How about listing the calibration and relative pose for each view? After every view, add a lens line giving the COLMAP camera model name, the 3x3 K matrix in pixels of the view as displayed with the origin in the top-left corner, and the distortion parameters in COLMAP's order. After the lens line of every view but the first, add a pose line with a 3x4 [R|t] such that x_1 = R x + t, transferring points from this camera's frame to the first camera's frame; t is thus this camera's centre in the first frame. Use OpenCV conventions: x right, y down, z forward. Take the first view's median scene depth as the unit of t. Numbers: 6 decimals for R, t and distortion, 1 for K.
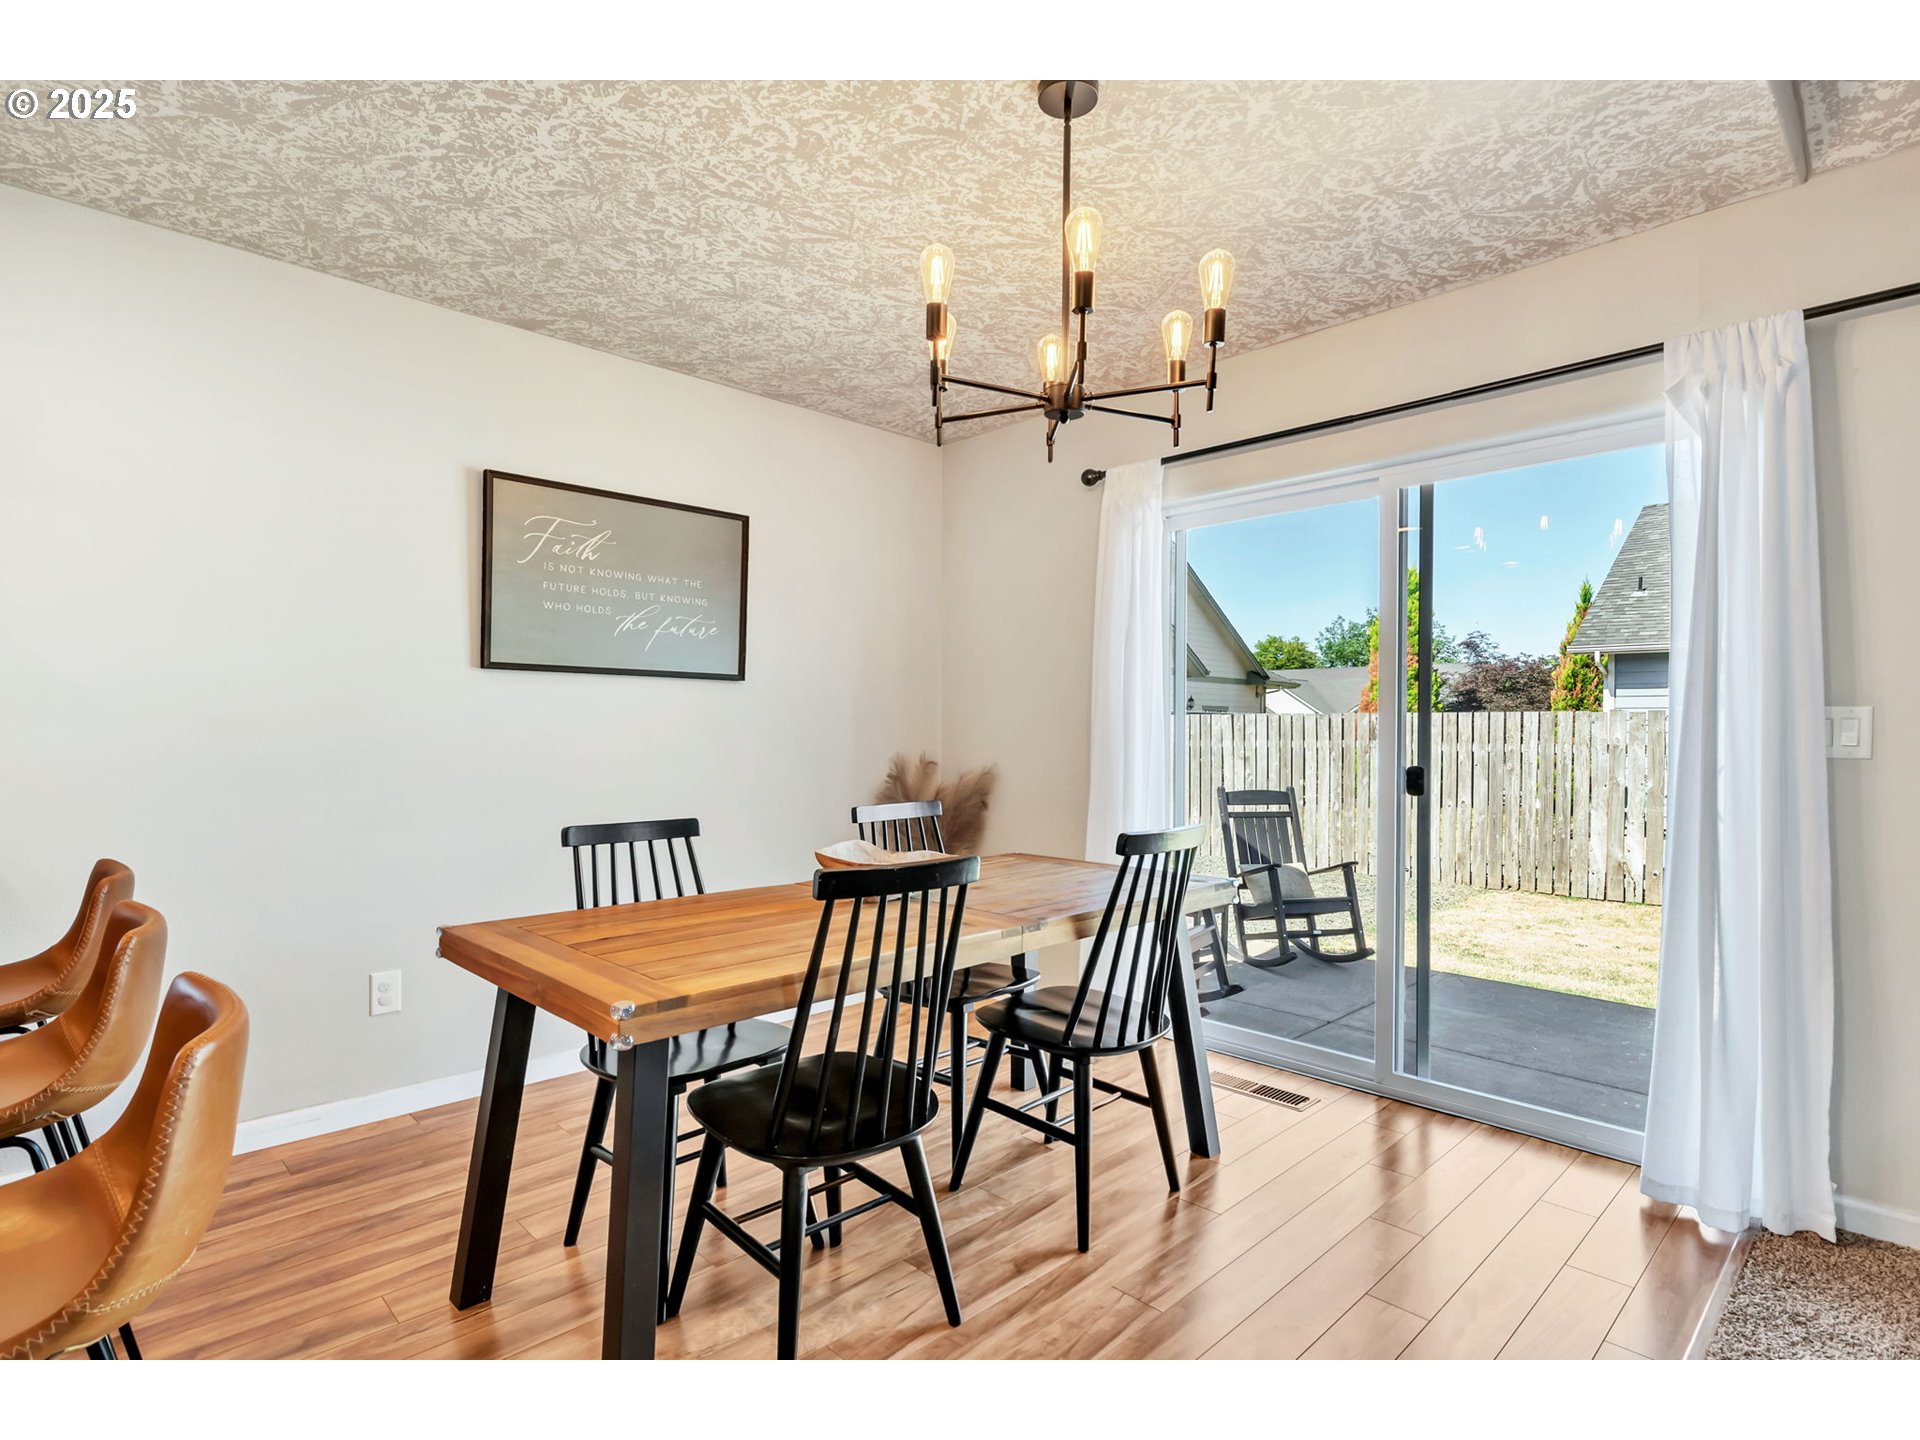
lens RADIAL K [[966.5, 0, 965.7], [0, 966.5, 746.2], [0, 0, 1]] dist [0.009376, -0.006738]
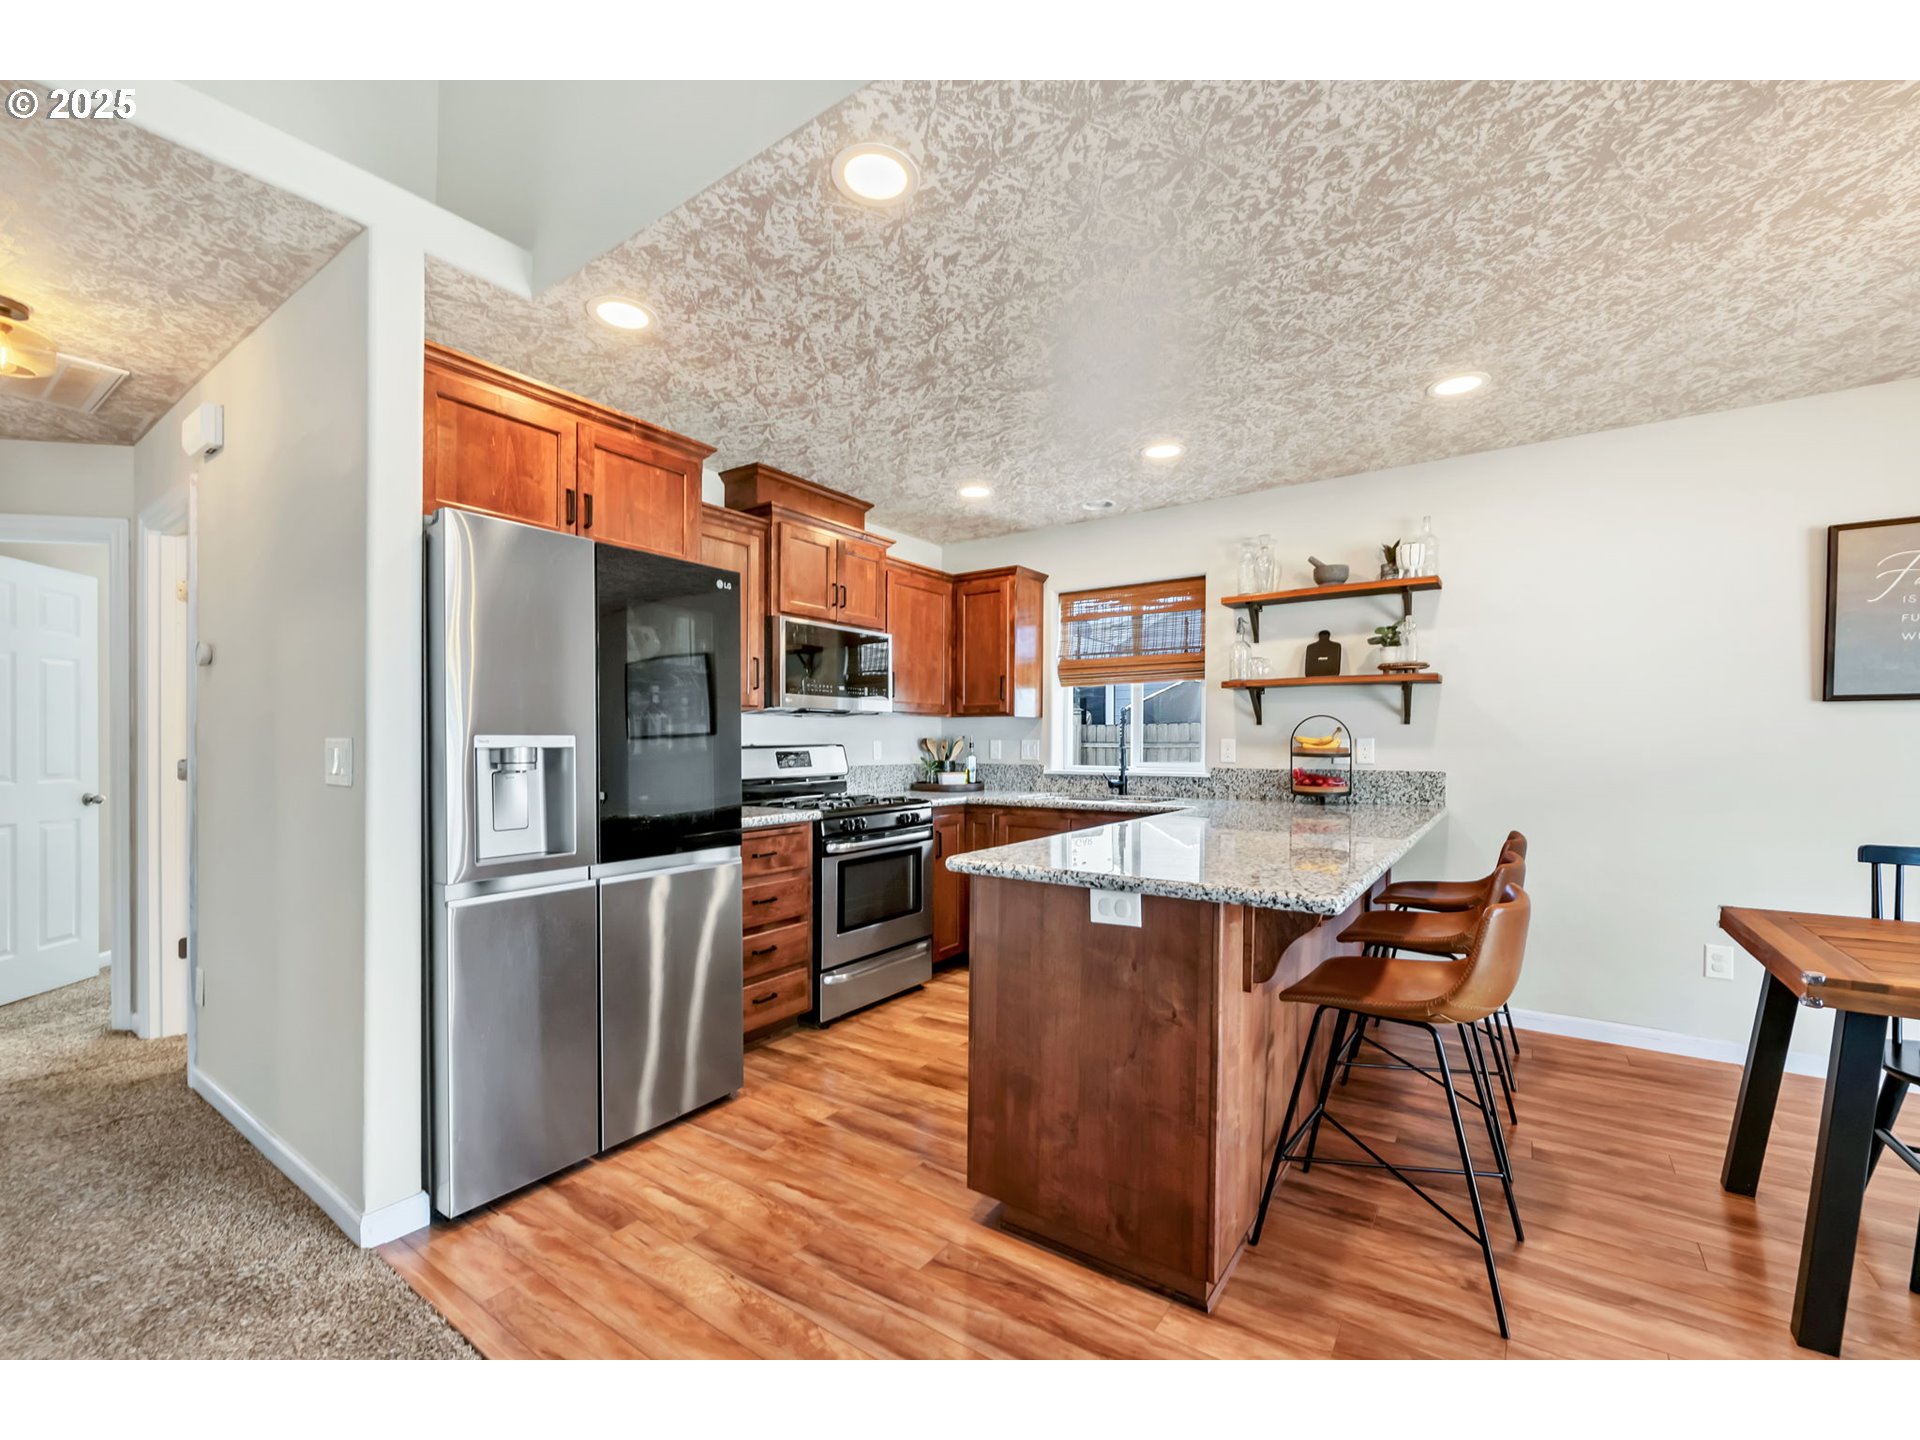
lens RADIAL K [[802.2, 0, 960.3], [0, 802.2, 754.4], [0, 0, 1]] dist [-0.002126, -0.002109]
pose [[0.183800, 0.009656, -0.982916, 0.122865], [-0.014390, 0.999871, 0.007132, -0.005920], [0.982858, 0.012834, 0.183915, -0.086134]]
